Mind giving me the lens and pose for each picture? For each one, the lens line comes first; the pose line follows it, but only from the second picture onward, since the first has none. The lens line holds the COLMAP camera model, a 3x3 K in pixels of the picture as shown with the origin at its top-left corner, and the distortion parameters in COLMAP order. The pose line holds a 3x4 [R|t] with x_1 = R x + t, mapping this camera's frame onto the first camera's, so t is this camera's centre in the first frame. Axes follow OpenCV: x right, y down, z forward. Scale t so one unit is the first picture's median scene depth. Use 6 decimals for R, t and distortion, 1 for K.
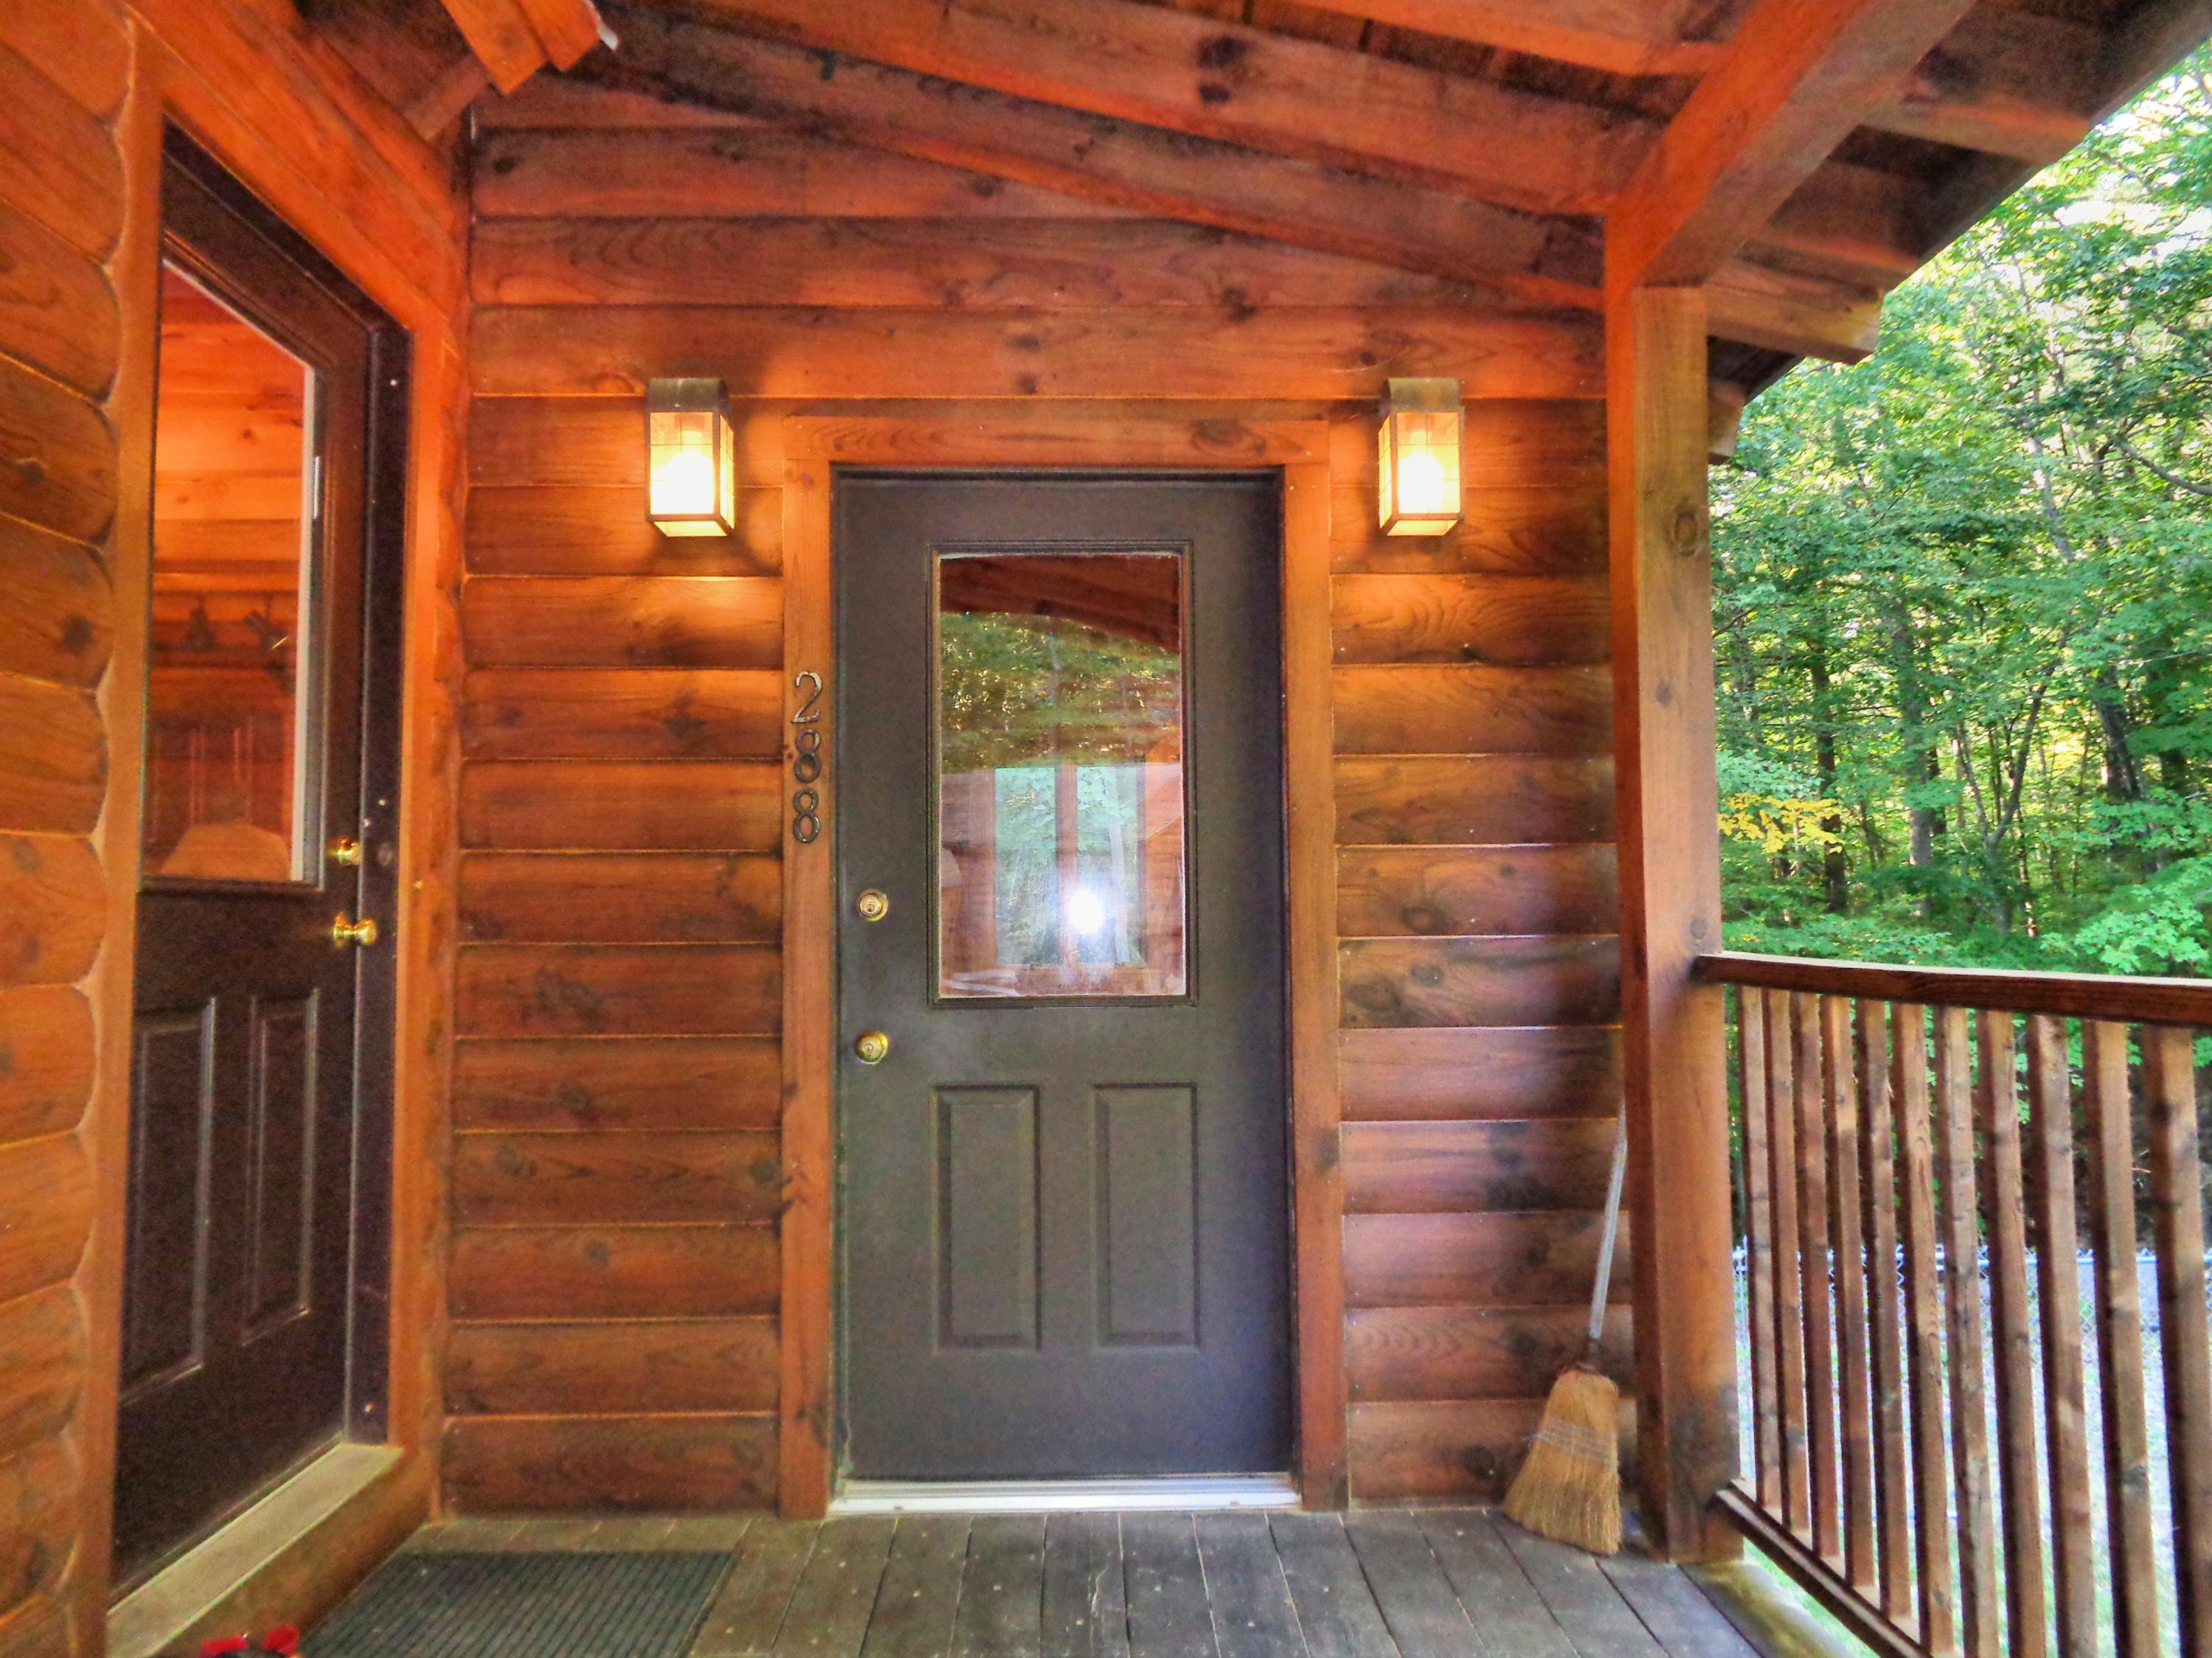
lens RADIAL K [[1658.0, 0, 1106.8], [0, 1658.0, 824.2], [0, 0, 1]] dist [-0.004416, -0.014411]
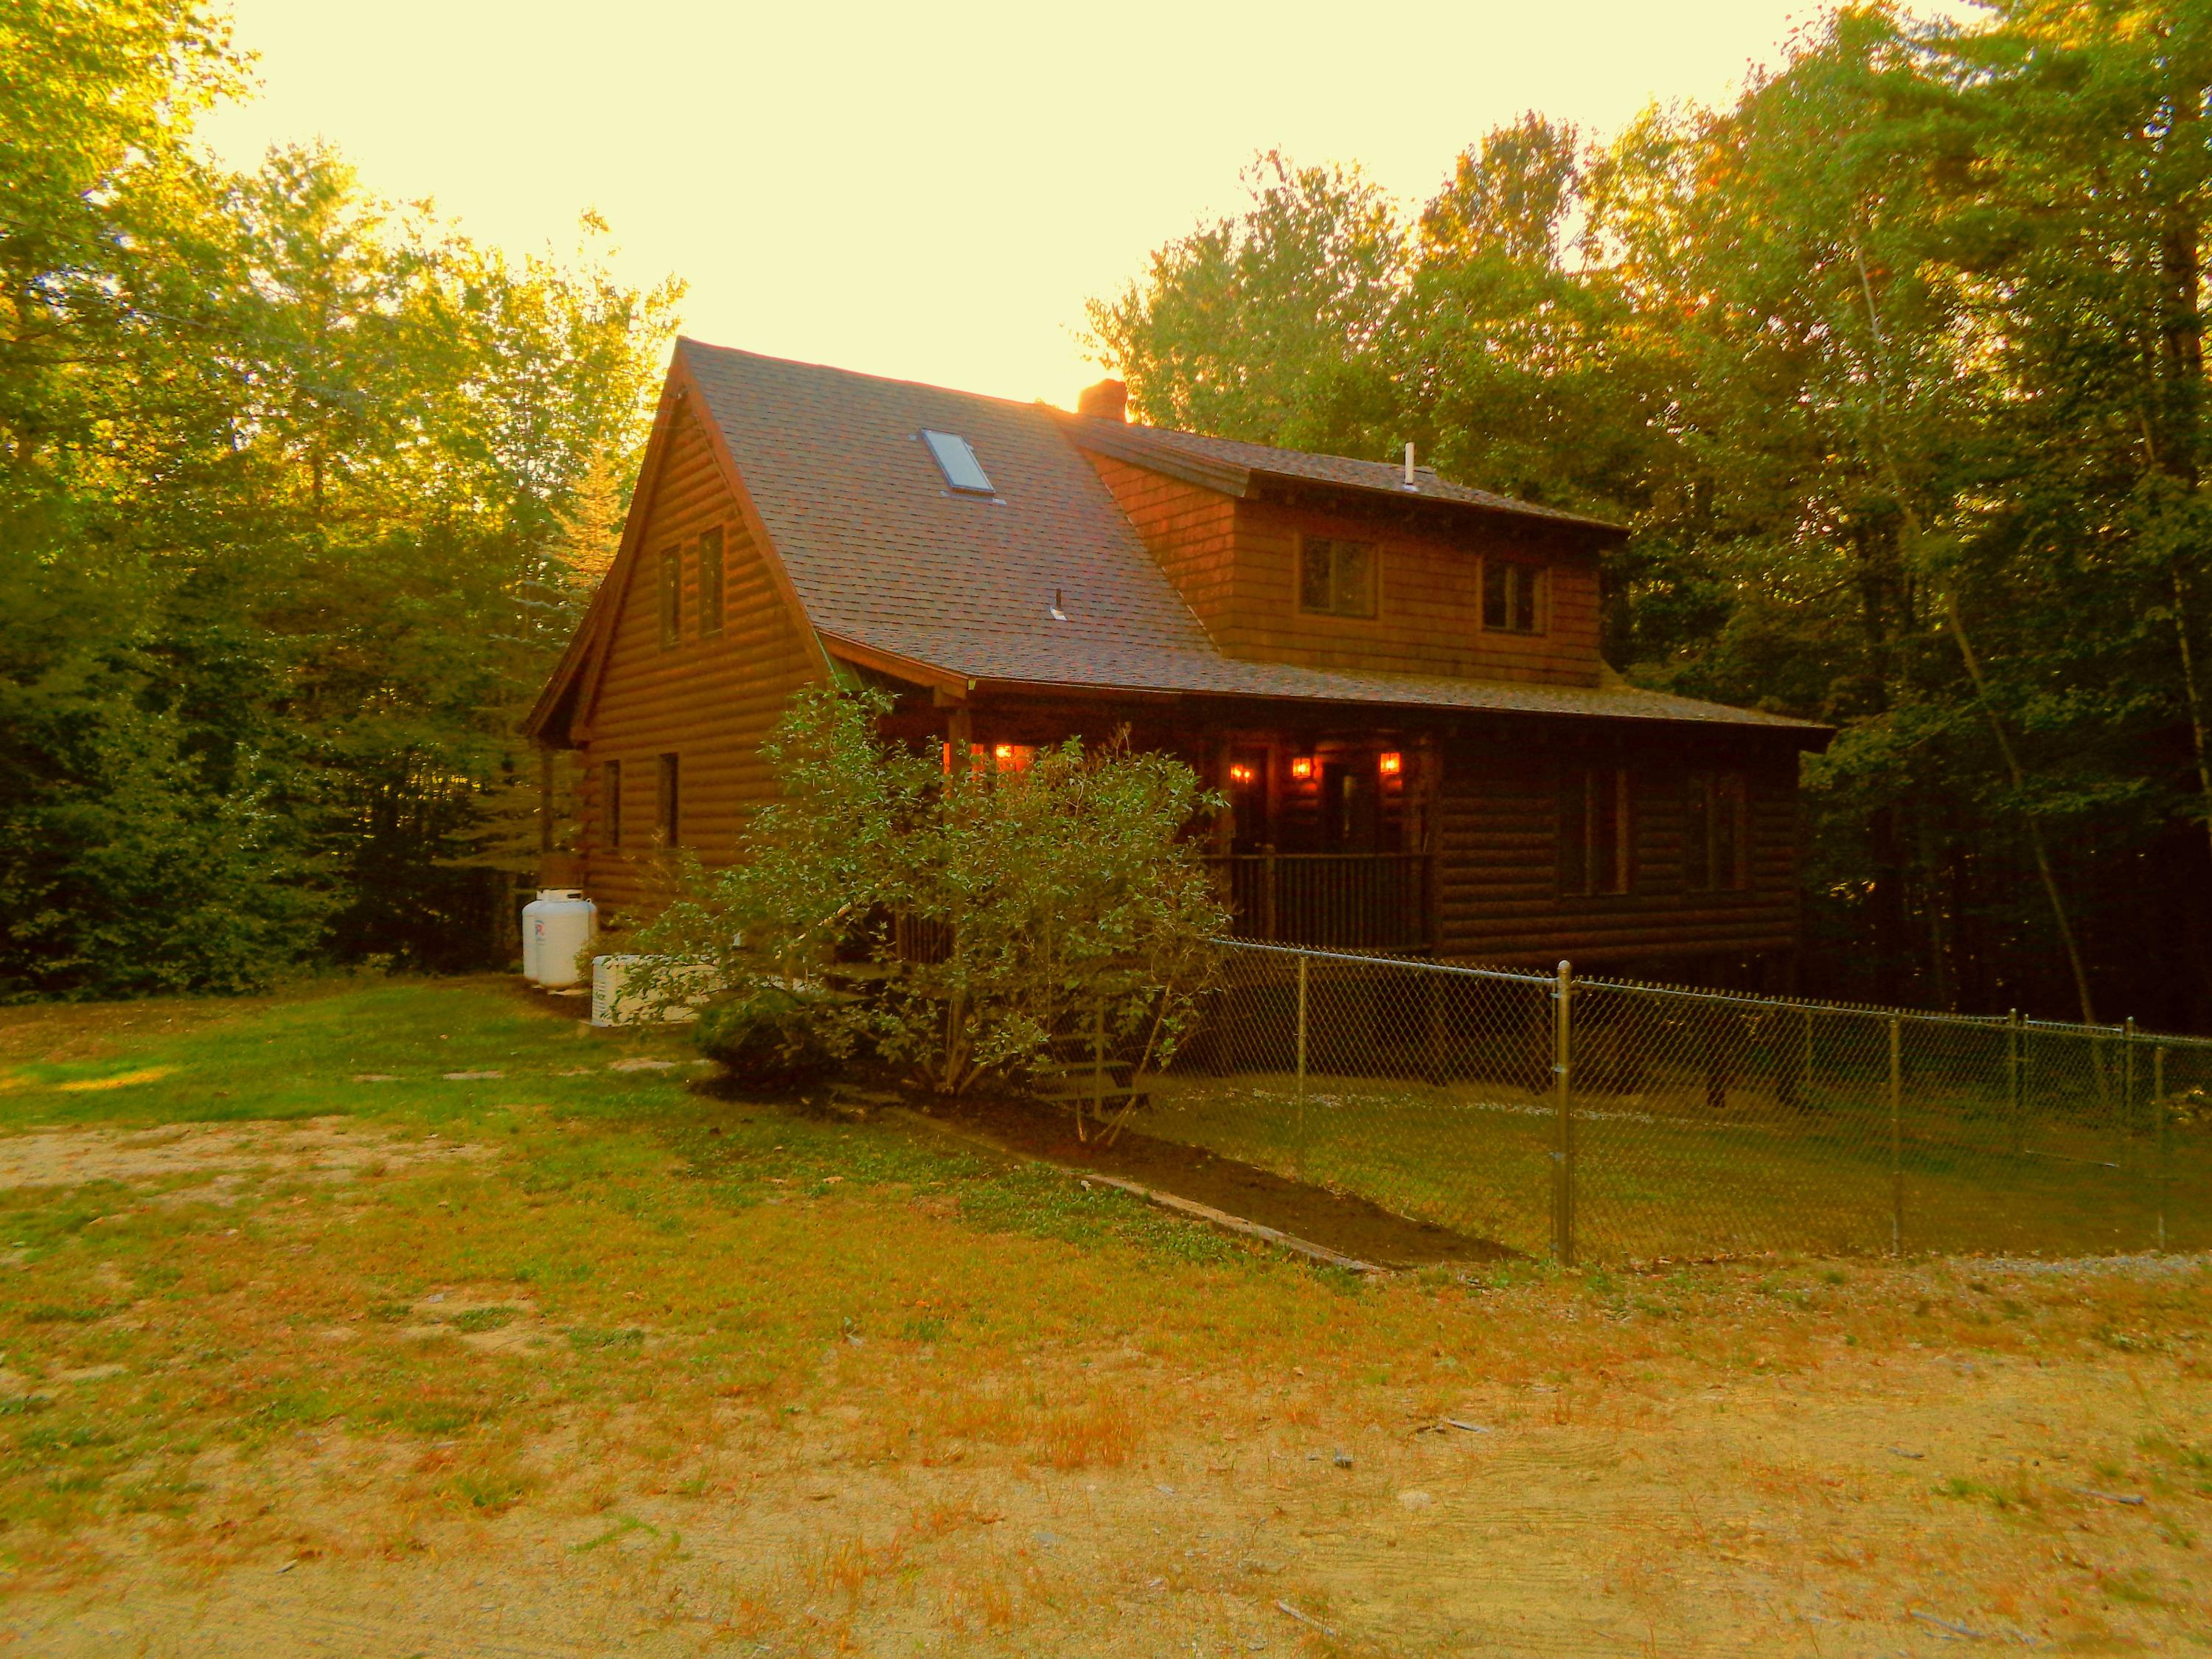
lens RADIAL K [[1658.1, 0, 1106.9], [0, 1658.1, 832.7], [0, 0, 1]] dist [-0.004416, -0.014411]
pose [[0.524233, 0.004960, -0.851560, 4.563806], [0.050658, 0.998030, 0.036999, -0.228902], [0.850067, -0.062535, 0.522949, -2.837821]]
